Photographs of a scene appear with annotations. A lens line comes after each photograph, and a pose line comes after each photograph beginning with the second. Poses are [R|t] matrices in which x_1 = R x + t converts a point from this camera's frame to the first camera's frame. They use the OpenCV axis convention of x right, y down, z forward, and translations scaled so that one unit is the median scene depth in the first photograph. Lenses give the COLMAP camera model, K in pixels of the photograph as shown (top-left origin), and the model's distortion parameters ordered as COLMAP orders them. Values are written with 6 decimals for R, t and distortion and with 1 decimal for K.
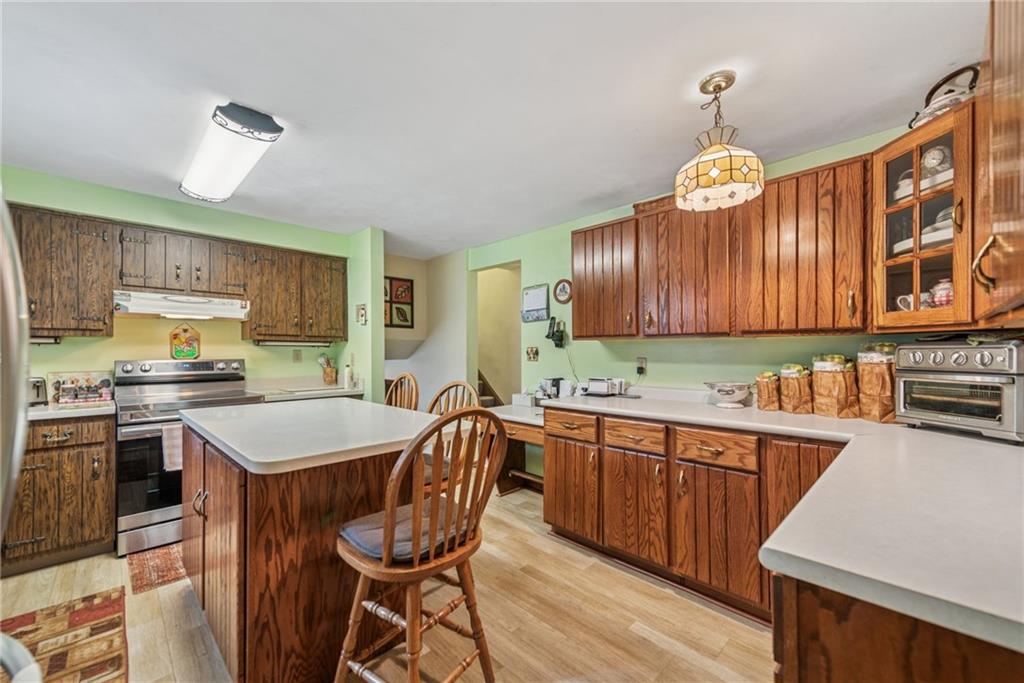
lens RADIAL K [[410.6, 0, 512.7], [0, 410.6, 344.6], [0, 0, 1]] dist [0.000198, -0.000219]
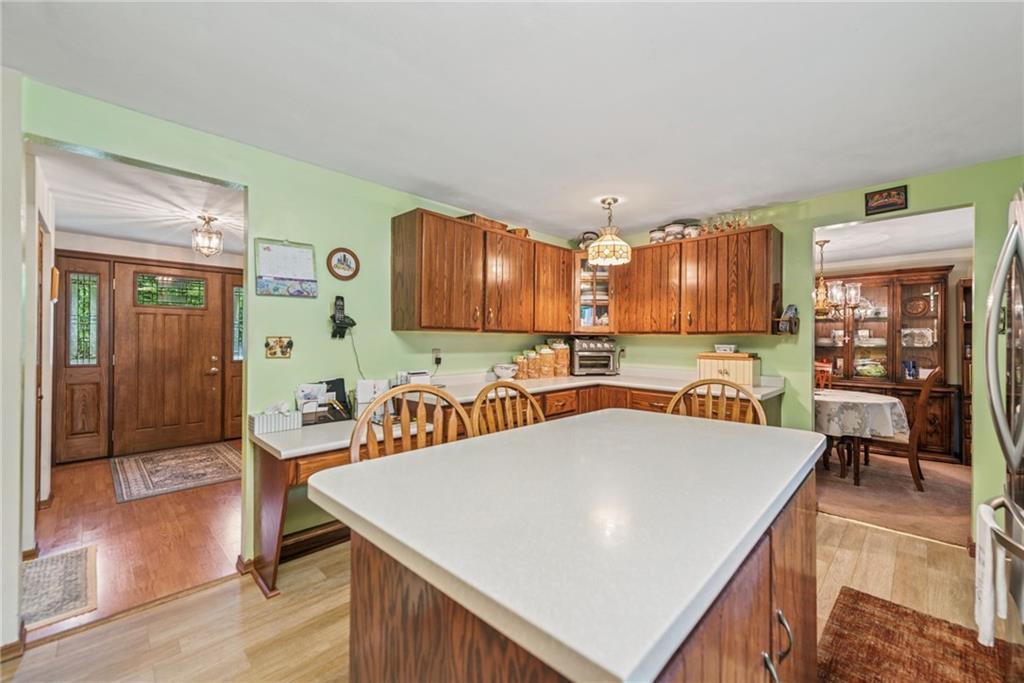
lens RADIAL K [[410.6, 0, 512.7], [0, 410.6, 344.6], [0, 0, 1]] dist [0.000198, -0.000219]
pose [[-0.024828, 0.002697, 0.999688, -0.726915], [-0.012420, 0.999918, -0.003006, 0.020134], [-0.999615, -0.012491, -0.024792, 0.798843]]
